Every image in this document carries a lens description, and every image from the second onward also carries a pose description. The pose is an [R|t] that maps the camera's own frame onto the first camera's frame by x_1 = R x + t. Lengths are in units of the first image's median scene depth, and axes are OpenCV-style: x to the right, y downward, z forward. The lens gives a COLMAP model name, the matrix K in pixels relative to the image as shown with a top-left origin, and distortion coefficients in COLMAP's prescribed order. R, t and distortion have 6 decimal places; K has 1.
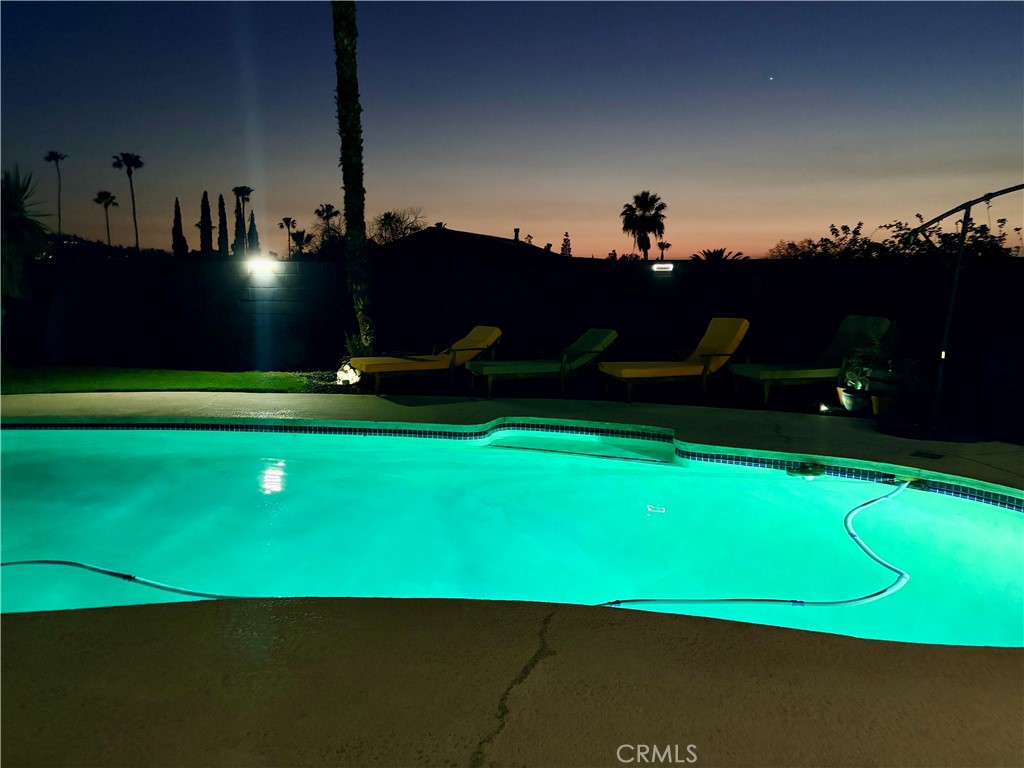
lens RADIAL K [[760.5, 0, 517.3], [0, 760.5, 383.7], [0, 0, 1]] dist [0.057212, -0.058721]
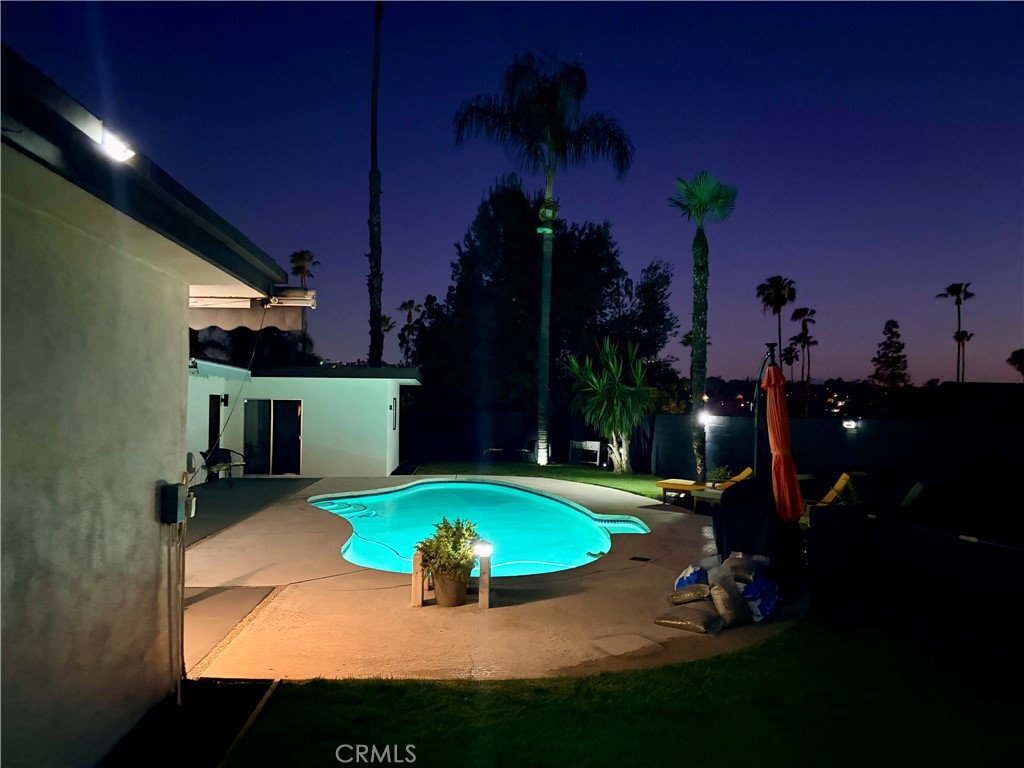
lens RADIAL K [[760.5, 0, 511.8], [0, 760.5, 386.4], [0, 0, 1]] dist [0.057212, -0.058721]
pose [[0.350091, -0.022828, -0.936437, 1.106190], [-0.150234, 0.985393, -0.080187, -0.044218], [0.924589, 0.168758, 0.341548, 0.140339]]
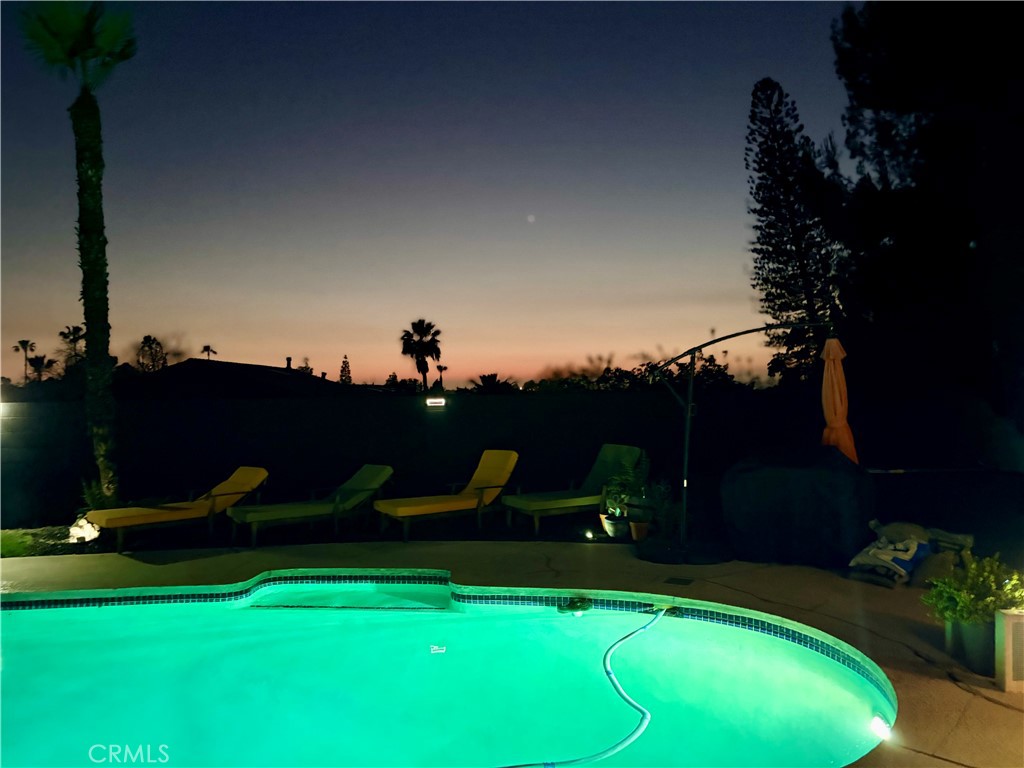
lens RADIAL K [[760.5, 0, 507.5], [0, 760.5, 394.9], [0, 0, 1]] dist [0.057212, -0.058721]
pose [[0.963217, -0.015699, 0.268267, 0.011936], [0.053658, 0.989424, -0.134759, -0.020633], [-0.263314, 0.144197, 0.953873, 0.003689]]
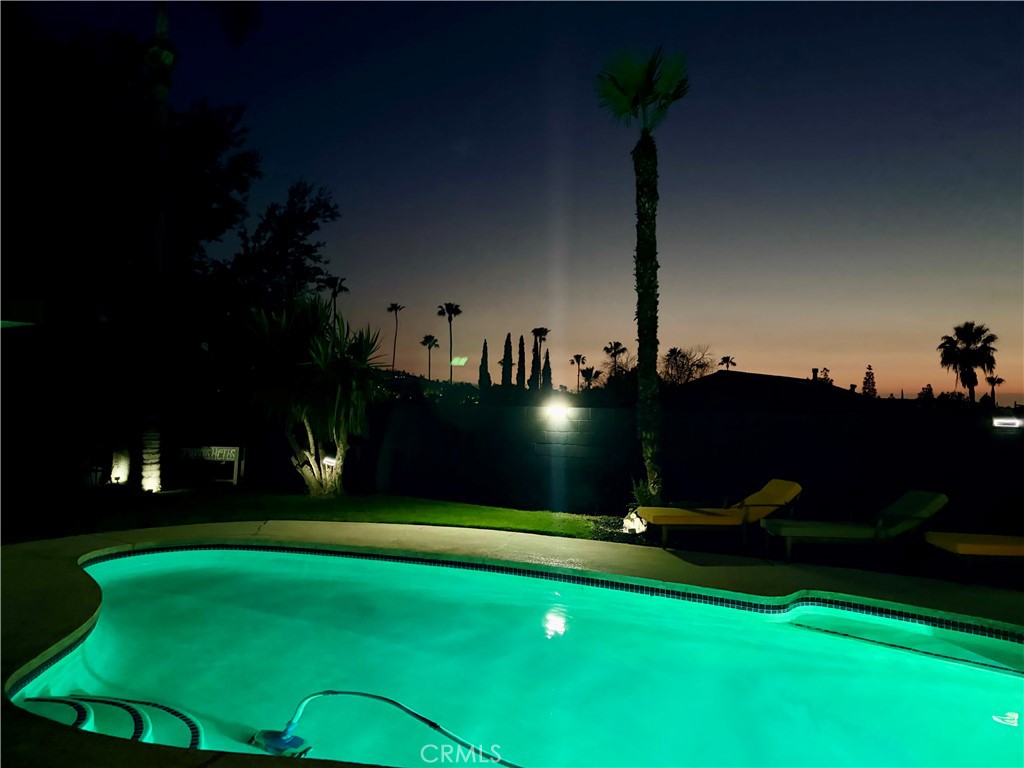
lens RADIAL K [[760.5, 0, 512.7], [0, 760.5, 390.8], [0, 0, 1]] dist [0.057212, -0.058721]
pose [[0.931936, 0.006808, -0.362560, -0.011659], [-0.065696, 0.986448, -0.150344, -0.022474], [0.356623, 0.163930, 0.919754, 0.006138]]
